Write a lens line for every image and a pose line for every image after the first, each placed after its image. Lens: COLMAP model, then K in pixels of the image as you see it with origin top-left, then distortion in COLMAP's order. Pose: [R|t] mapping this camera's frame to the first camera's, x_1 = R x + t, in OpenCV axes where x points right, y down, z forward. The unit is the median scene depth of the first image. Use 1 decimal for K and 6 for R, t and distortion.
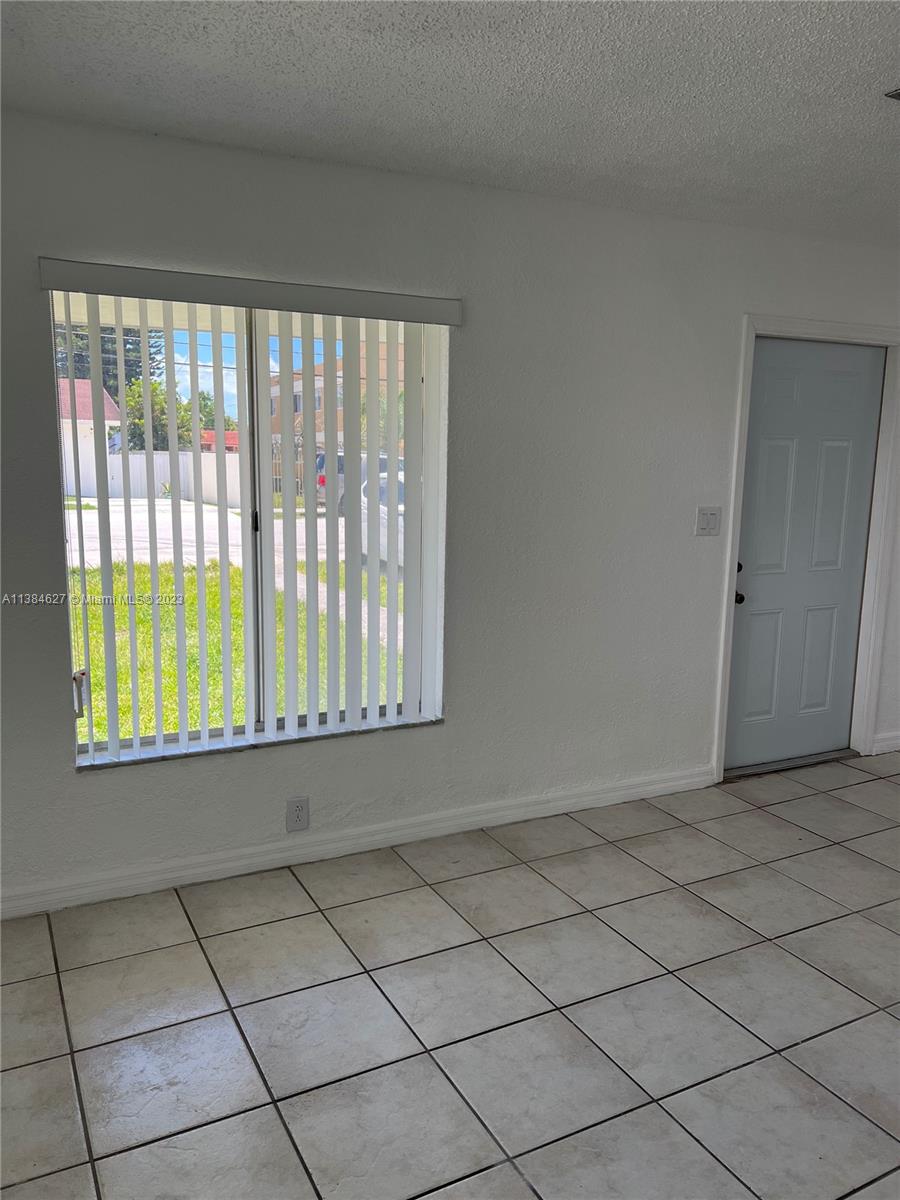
lens RADIAL K [[904.4, 0, 447.7], [0, 904.4, 599.8], [0, 0, 1]] dist [0.050875, -0.061273]
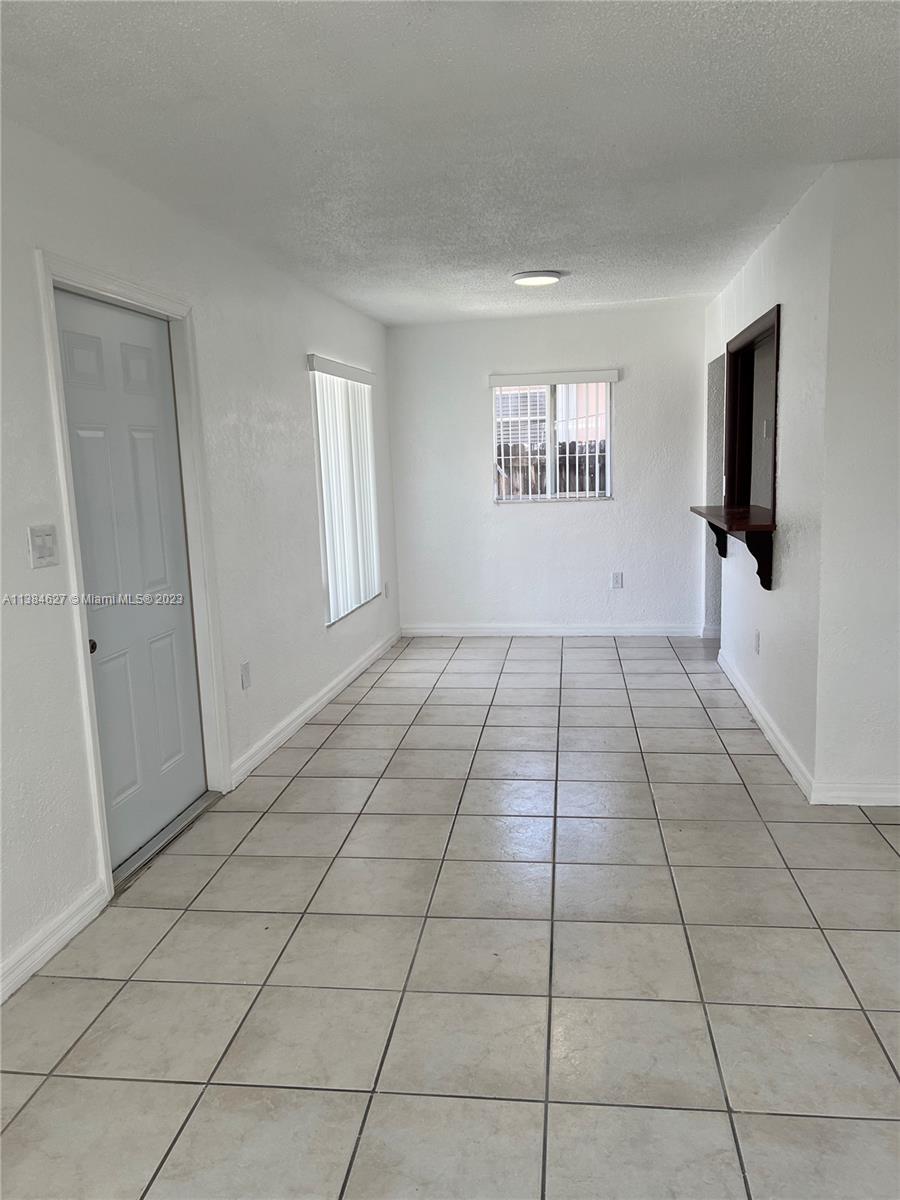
lens RADIAL K [[904.4, 0, 449.2], [0, 904.4, 603.8], [0, 0, 1]] dist [0.050875, -0.061273]
pose [[0.572784, -0.167169, 0.802479, -0.096606], [0.175301, 0.981316, 0.079299, -0.042653], [-0.800742, 0.095254, 0.591387, 0.339003]]
